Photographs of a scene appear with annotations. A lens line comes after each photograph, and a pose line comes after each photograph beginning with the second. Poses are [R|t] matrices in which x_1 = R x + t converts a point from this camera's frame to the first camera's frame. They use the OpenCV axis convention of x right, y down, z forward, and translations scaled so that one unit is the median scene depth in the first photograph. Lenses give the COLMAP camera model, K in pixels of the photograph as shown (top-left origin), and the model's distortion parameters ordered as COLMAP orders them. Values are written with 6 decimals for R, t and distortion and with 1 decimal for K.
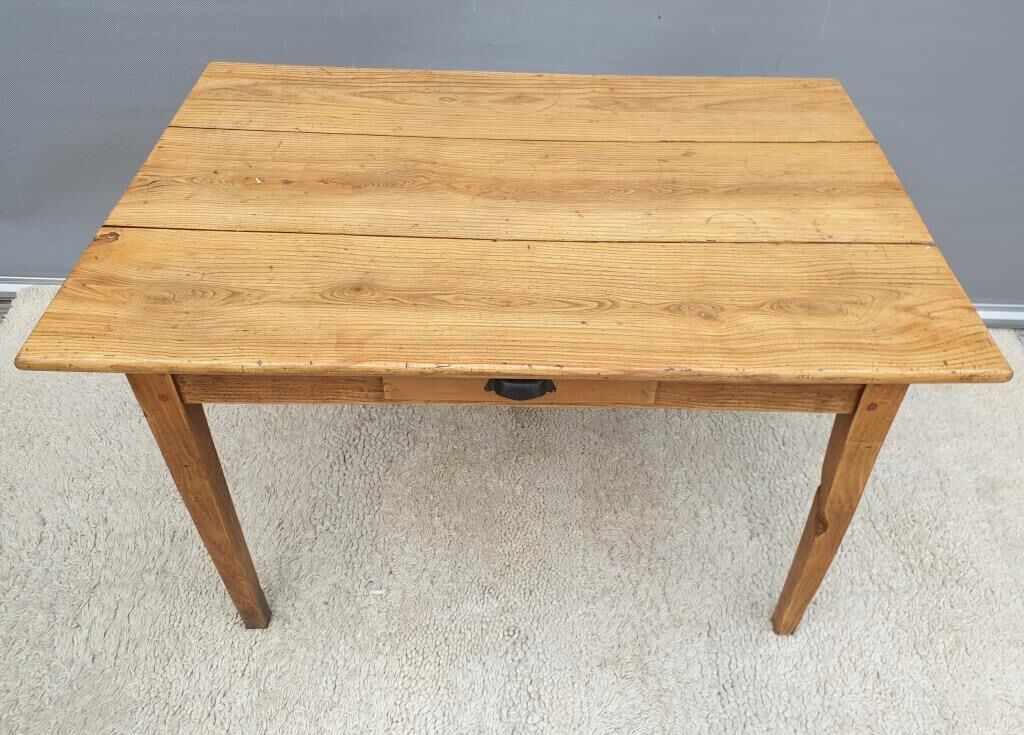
lens RADIAL K [[813.4, 0, 539.0], [0, 813.4, 371.1], [0, 0, 1]] dist [-0.008373, 0.038301]
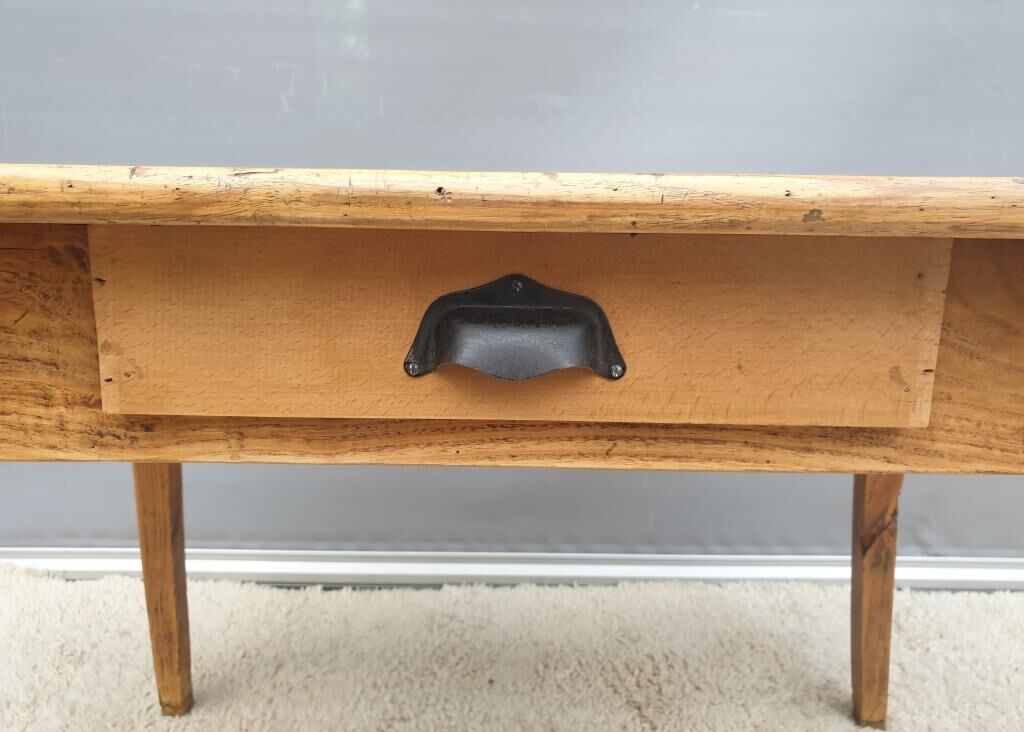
lens RADIAL K [[813.4, 0, 509.9], [0, 813.4, 360.2], [0, 0, 1]] dist [-0.008373, 0.038301]
pose [[0.999785, -0.020742, -0.000266, -0.137894], [0.017373, 0.844254, -0.535661, 0.181024], [0.011335, 0.535541, 0.844433, 0.388944]]
